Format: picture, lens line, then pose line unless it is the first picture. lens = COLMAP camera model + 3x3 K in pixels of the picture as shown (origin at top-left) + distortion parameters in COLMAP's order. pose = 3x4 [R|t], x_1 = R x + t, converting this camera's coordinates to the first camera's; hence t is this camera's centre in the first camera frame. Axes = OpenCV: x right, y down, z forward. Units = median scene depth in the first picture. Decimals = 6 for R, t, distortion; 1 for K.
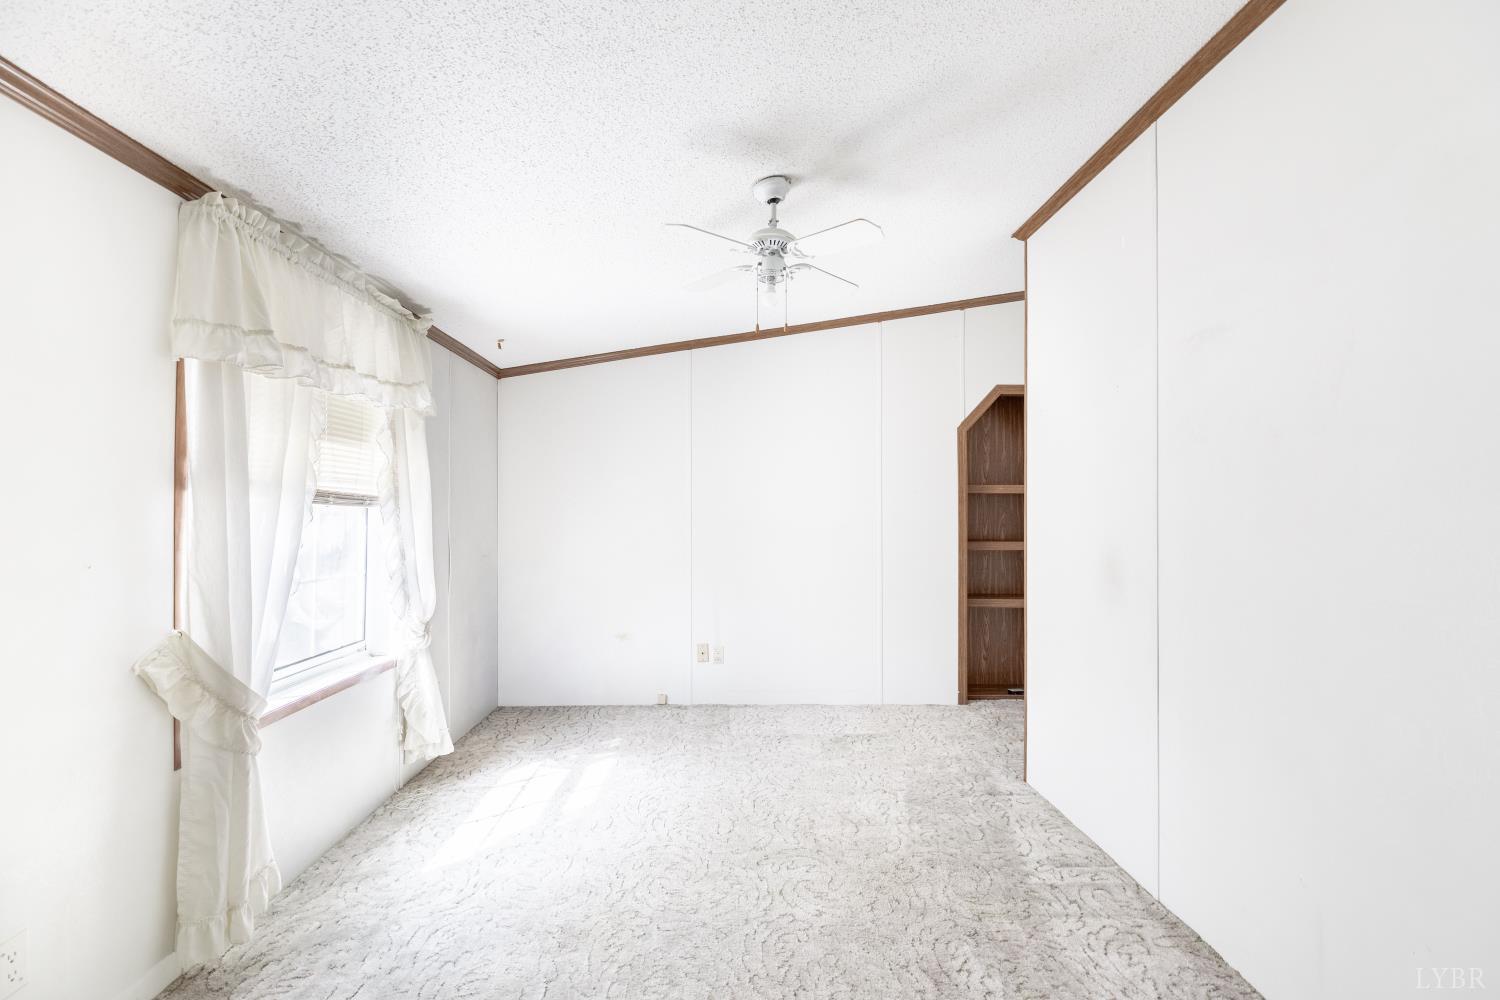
lens RADIAL K [[671.6, 0, 731.4], [0, 671.6, 497.7], [0, 0, 1]] dist [0.006811, -0.000981]
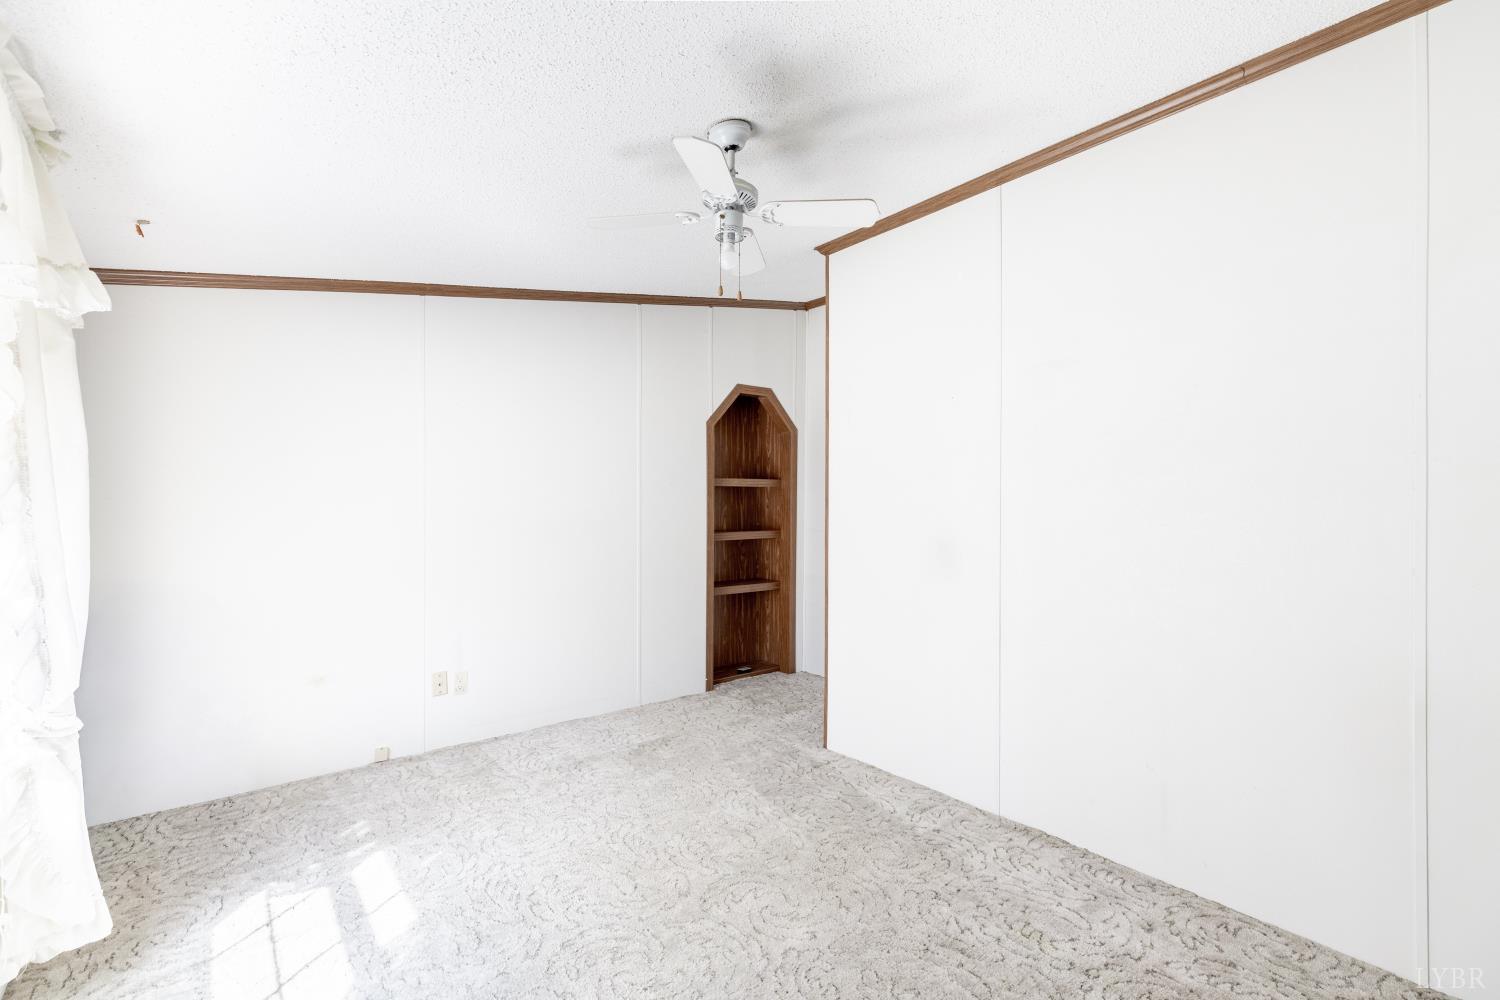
lens RADIAL K [[671.6, 0, 738.6], [0, 671.6, 496.8], [0, 0, 1]] dist [0.006811, -0.000981]
pose [[0.785586, 0.003593, 0.618742, -0.417526], [-0.009045, 0.999943, 0.005678, 0.006554], [-0.618686, -0.010057, 0.785574, 0.268544]]
